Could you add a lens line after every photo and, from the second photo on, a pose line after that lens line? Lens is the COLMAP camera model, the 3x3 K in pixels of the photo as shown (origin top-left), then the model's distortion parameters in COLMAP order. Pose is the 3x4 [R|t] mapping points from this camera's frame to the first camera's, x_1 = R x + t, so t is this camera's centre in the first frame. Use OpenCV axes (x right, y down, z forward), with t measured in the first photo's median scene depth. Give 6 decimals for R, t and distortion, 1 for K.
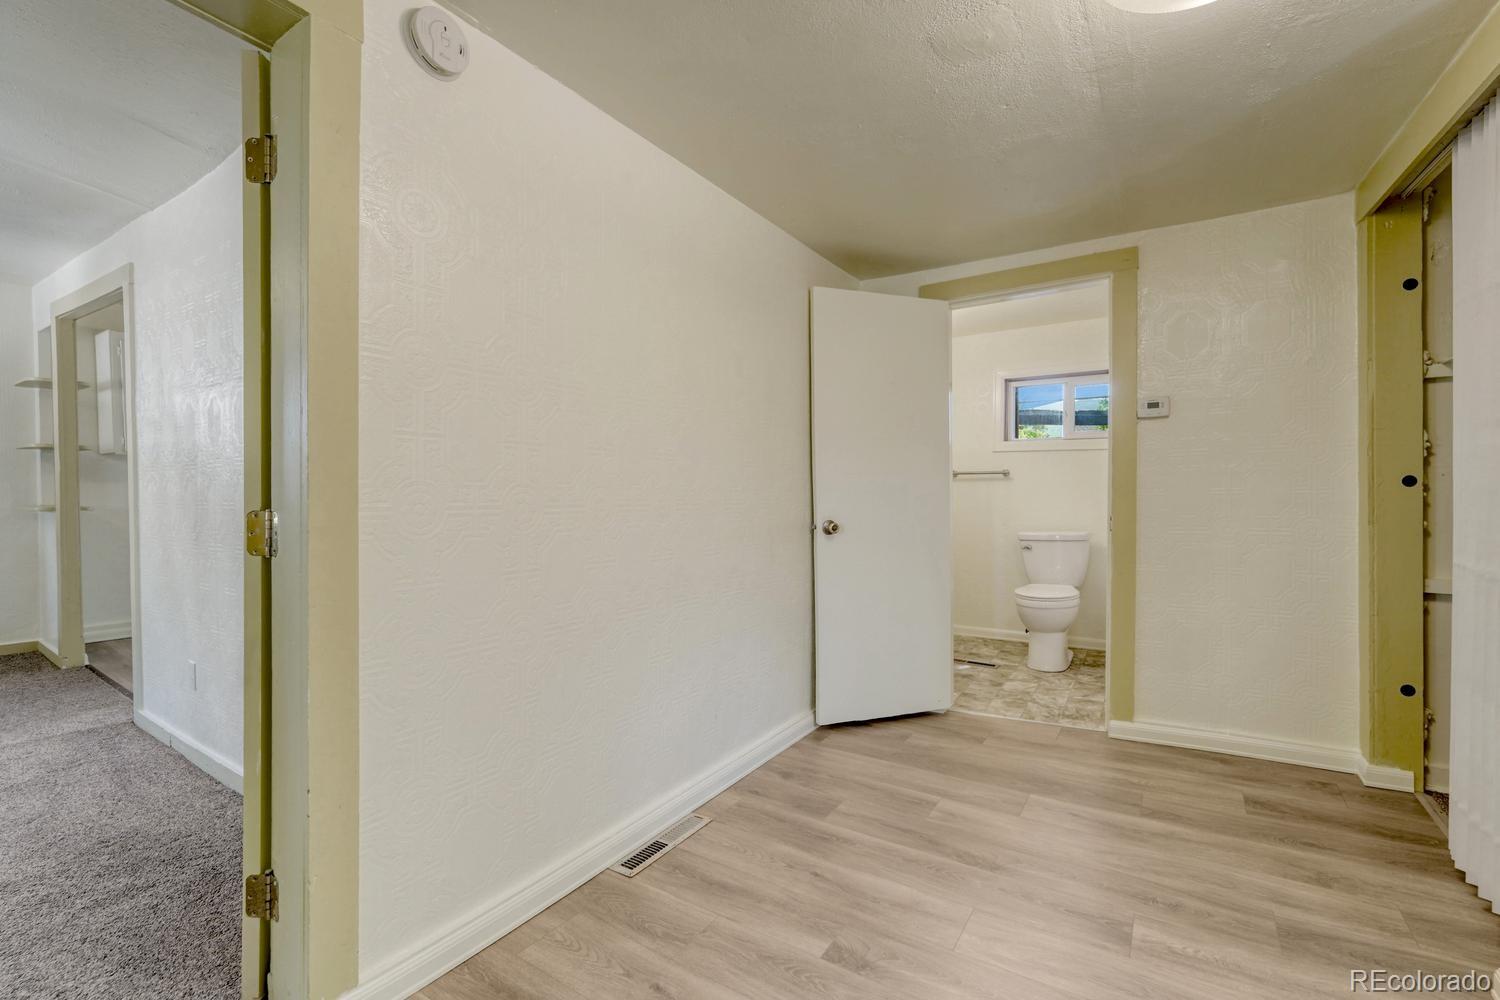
lens RADIAL K [[659.9, 0, 762.6], [0, 659.9, 493.4], [0, 0, 1]] dist [-0.022127, 0.000142]
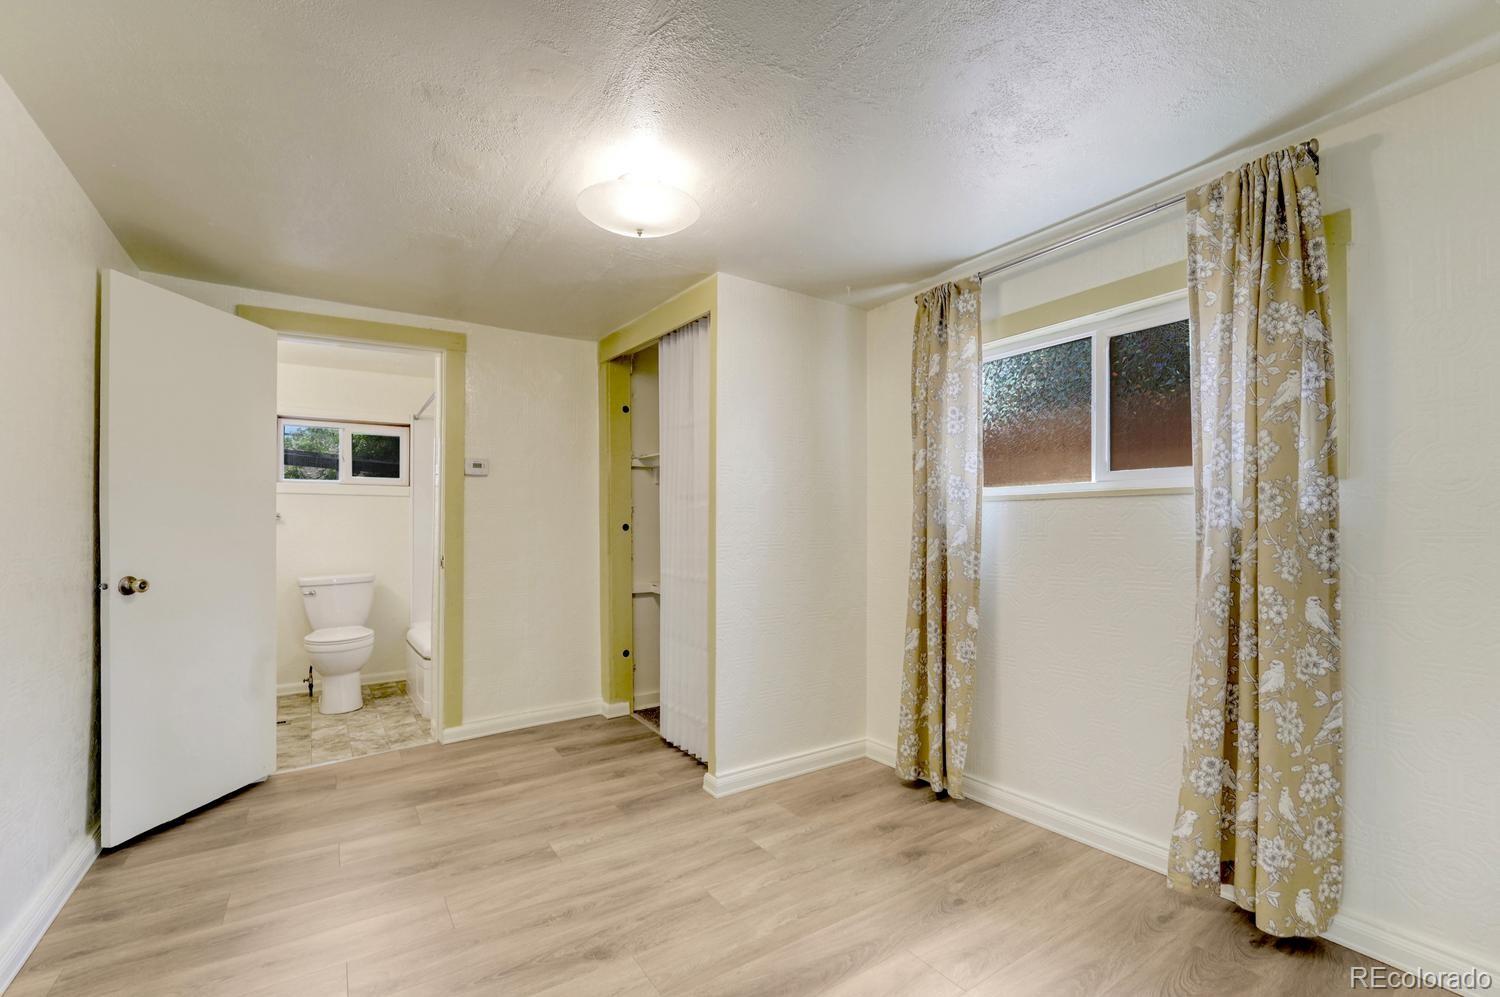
lens RADIAL K [[643.8, 0, 754.5], [0, 643.8, 520.8], [0, 0, 1]] dist [-0.000517, 0.000676]
pose [[0.410071, 0.007907, 0.912019, -0.305610], [0.011758, 0.999833, -0.013955, -0.005662], [-0.911978, 0.016446, 0.409910, 0.011734]]
